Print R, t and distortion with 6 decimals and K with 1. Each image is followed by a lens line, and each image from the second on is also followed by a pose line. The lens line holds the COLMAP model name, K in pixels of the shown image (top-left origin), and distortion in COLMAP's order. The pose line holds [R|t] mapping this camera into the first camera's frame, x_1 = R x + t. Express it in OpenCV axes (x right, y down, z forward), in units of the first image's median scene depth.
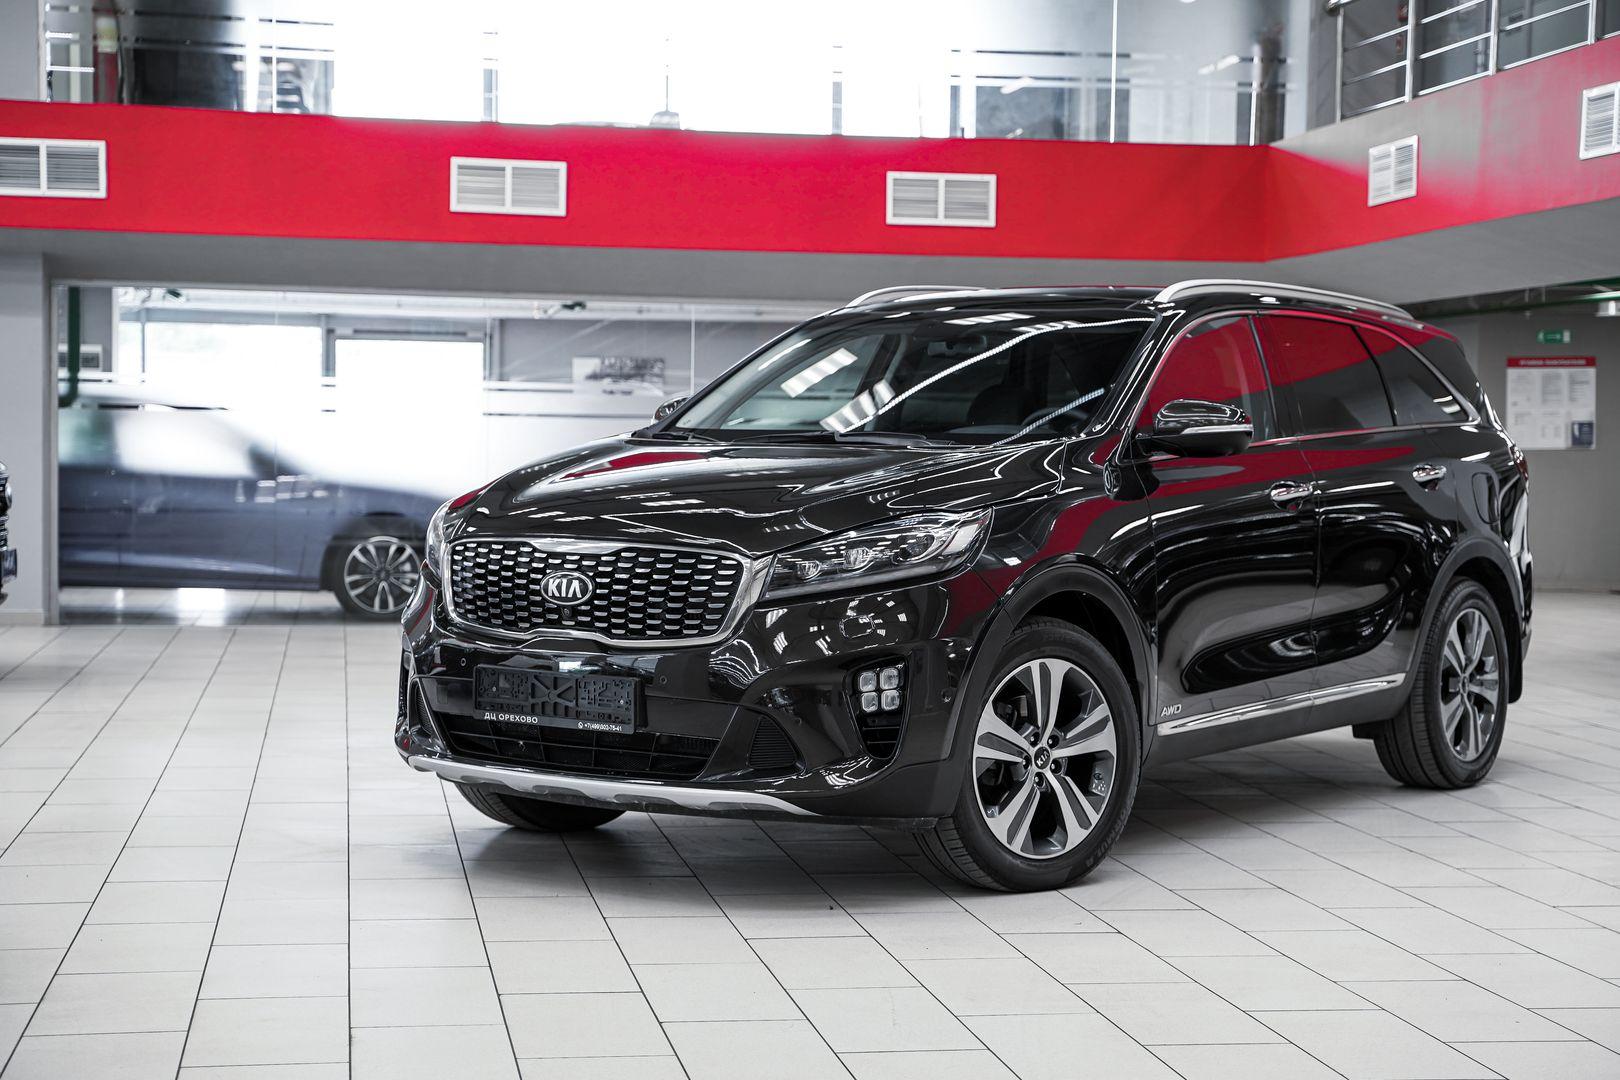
lens RADIAL K [[2722.0, 0, 810.0], [0, 2722.0, 540.0], [0, 0, 1]] dist [0.183342, 0.045031]
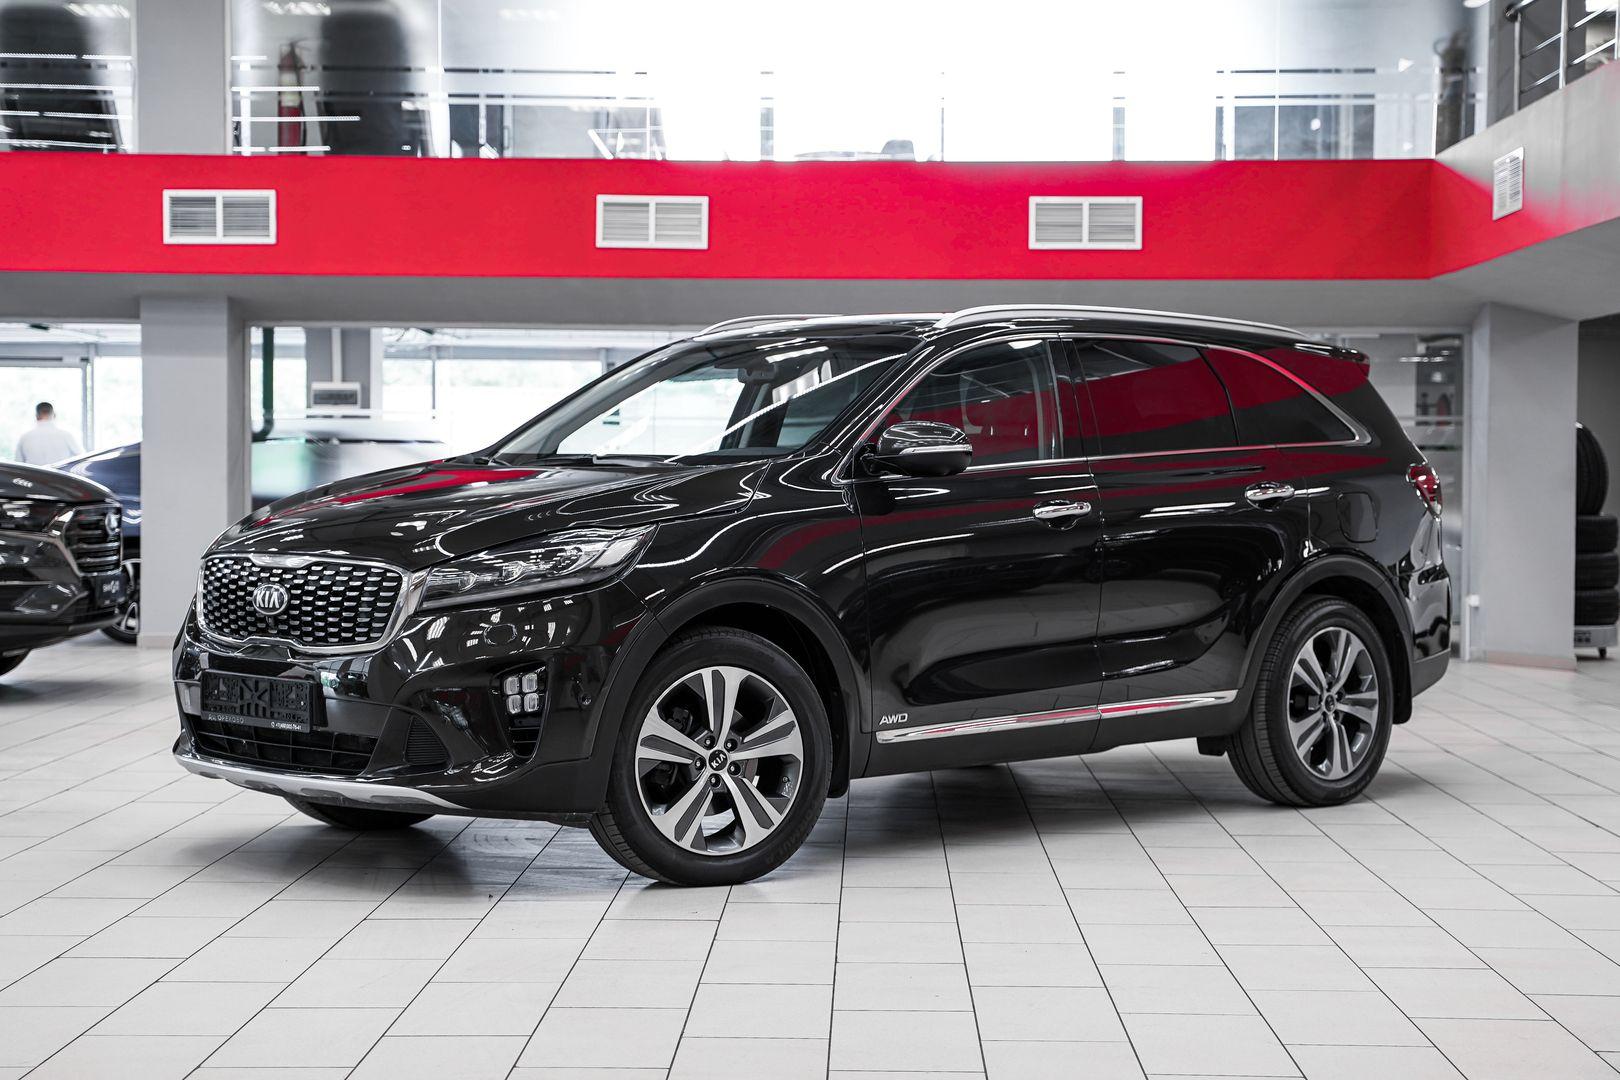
lens RADIAL K [[2842.0, 0, 810.0], [0, 2842.0, 540.0], [0, 0, 1]] dist [0.156355, 0.078791]
pose [[0.981742, -0.002812, -0.190198, 0.249897], [0.000381, 0.999918, -0.012817, 0.006388], [0.190219, 0.012510, 0.981662, -0.060094]]
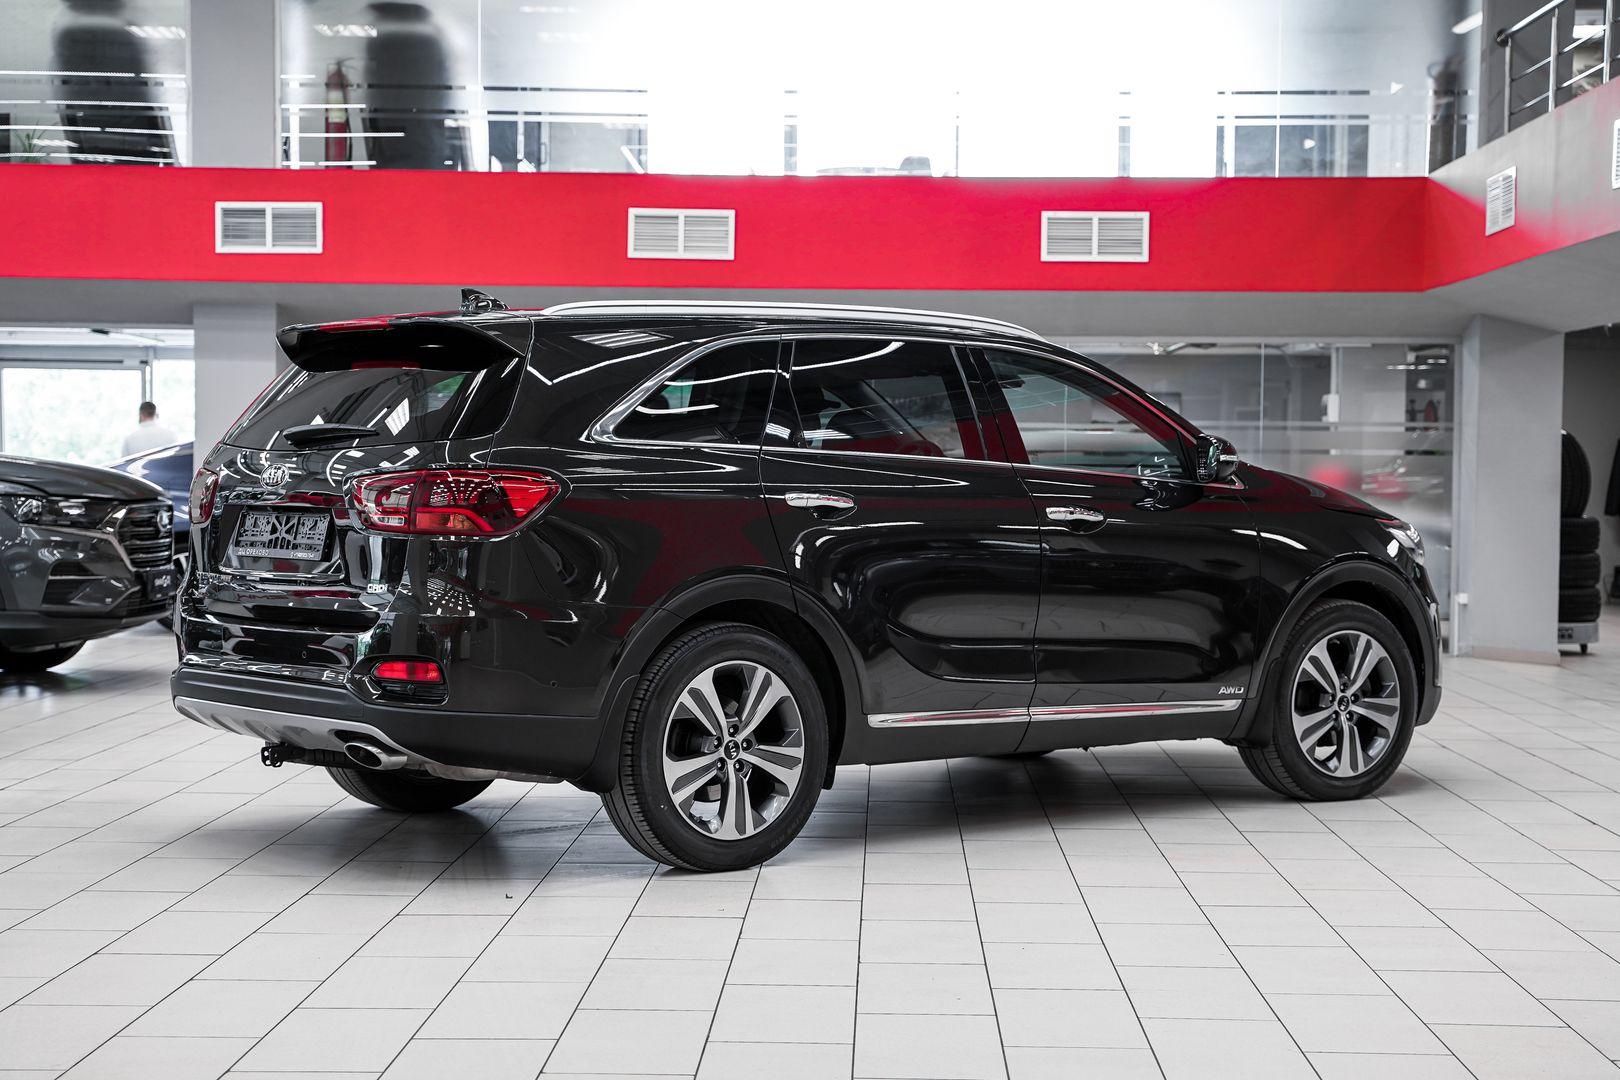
lens RADIAL K [[2659.6, 0, 822.4], [0, 2659.6, 551.6], [0, 0, 1]] dist [0.120818, 0.117694]
pose [[0.981373, 0.002951, -0.192087, 0.241390], [-0.004094, 0.999976, -0.005555, 0.002086], [0.192066, 0.006238, 0.981362, -0.026317]]
